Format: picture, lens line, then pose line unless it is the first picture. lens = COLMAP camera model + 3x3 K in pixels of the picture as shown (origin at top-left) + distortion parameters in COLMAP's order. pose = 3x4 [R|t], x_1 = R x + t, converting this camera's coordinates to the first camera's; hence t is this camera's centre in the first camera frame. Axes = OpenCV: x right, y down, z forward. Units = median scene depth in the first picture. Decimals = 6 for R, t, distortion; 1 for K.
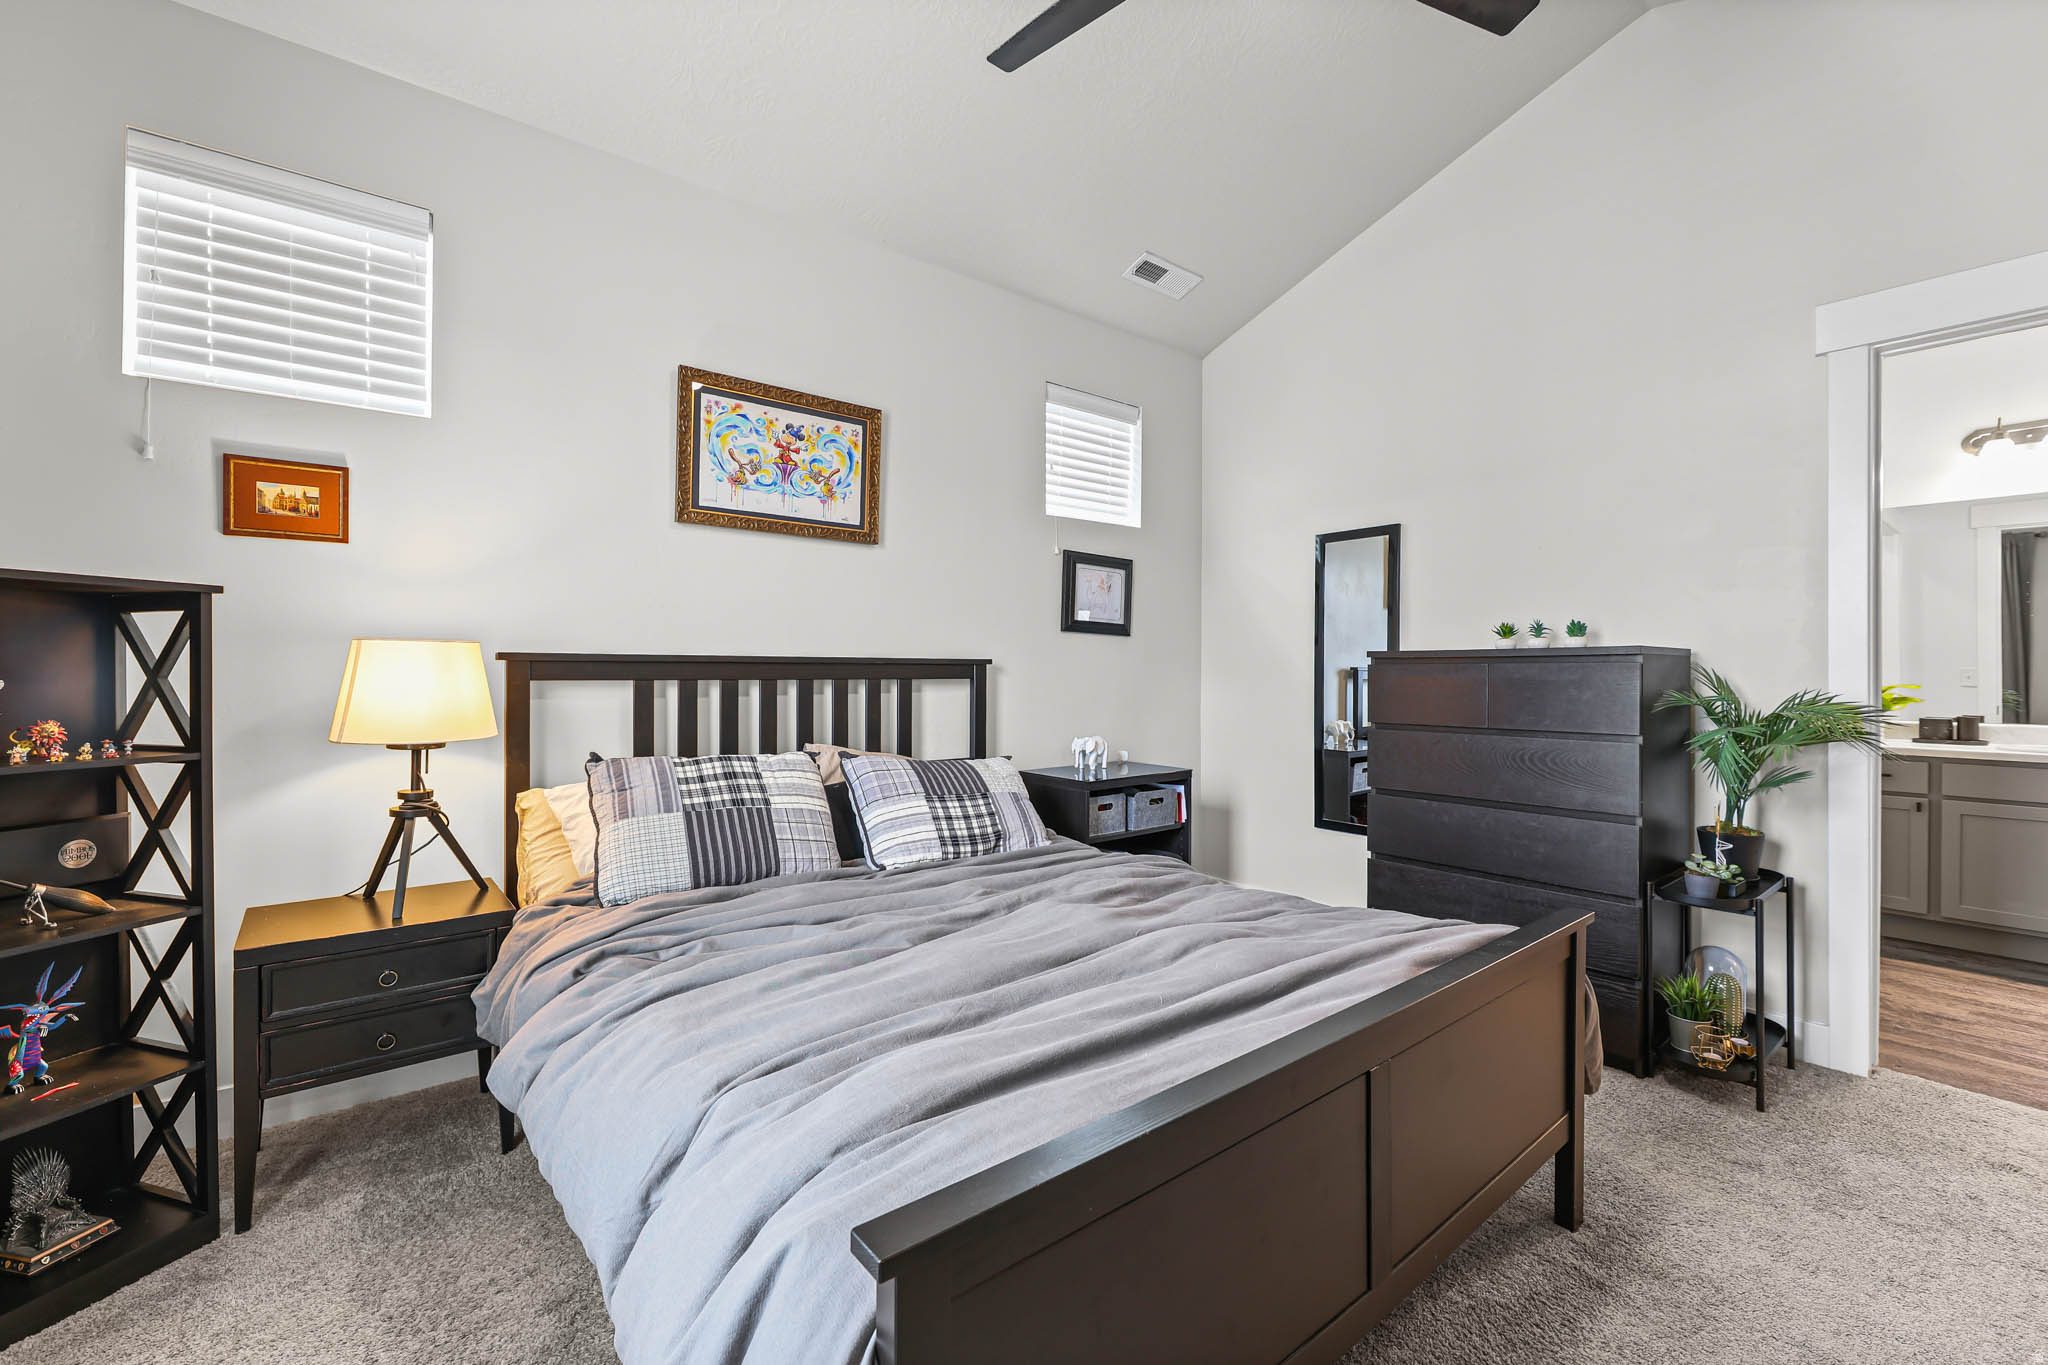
lens RADIAL K [[835.0, 0, 1023.6], [0, 835.0, 666.8], [0, 0, 1]] dist [-0.000874, -0.000219]
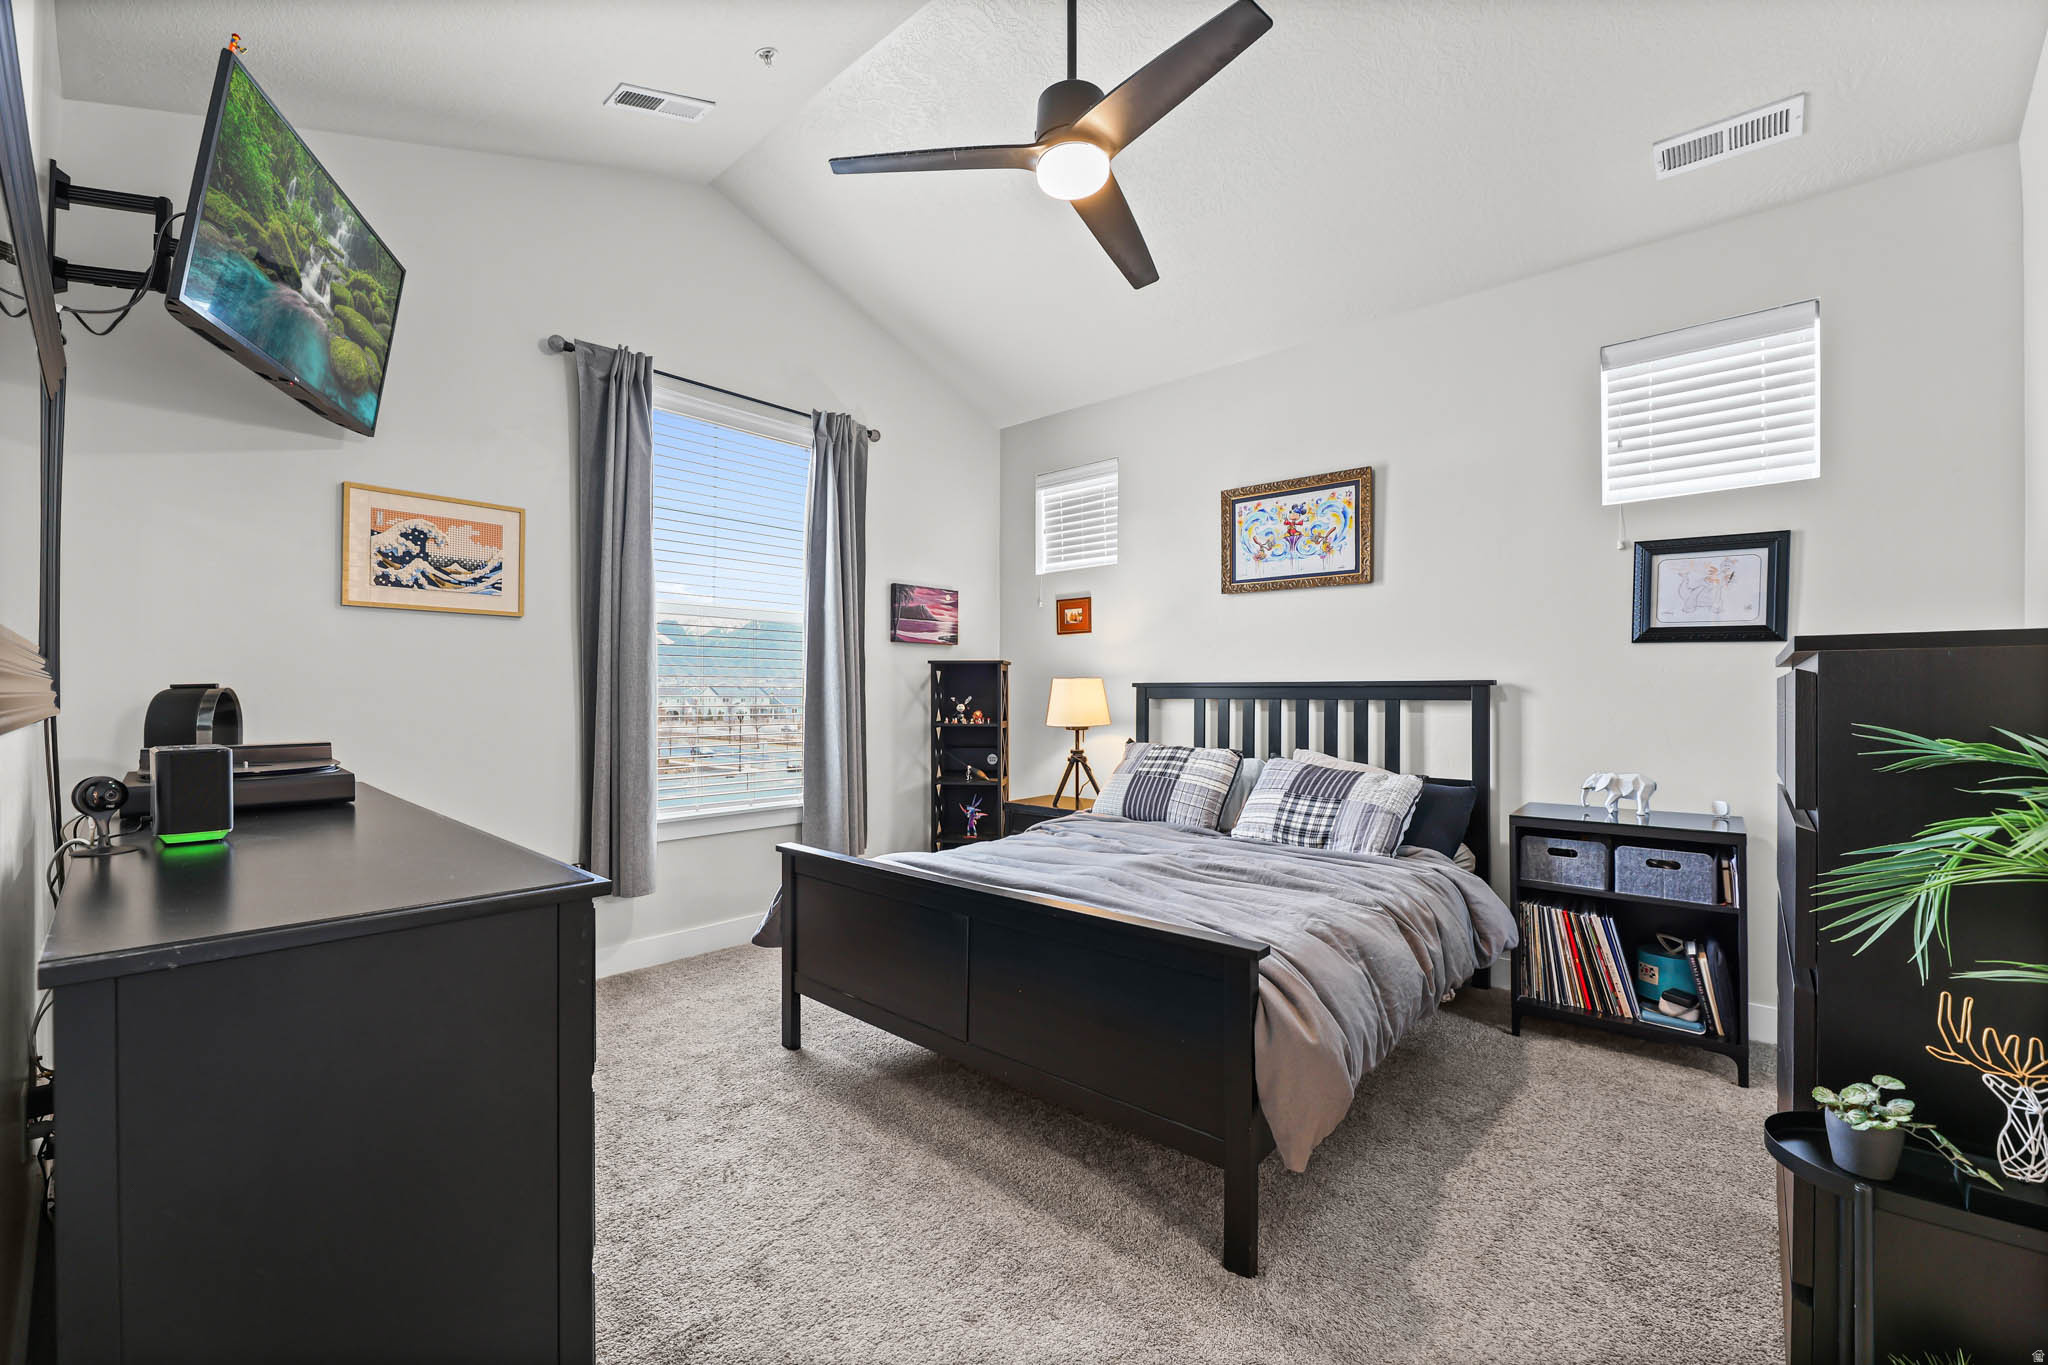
lens RADIAL K [[826.9, 0, 1024.0], [0, 826.9, 682.5], [0, 0, 1]] dist [-0.001180, -0.000118]
pose [[0.181162, -0.014118, -0.983352, 0.919870], [0.005426, 0.999896, -0.013356, 0.004094], [0.983438, -0.002916, 0.181219, 0.345215]]
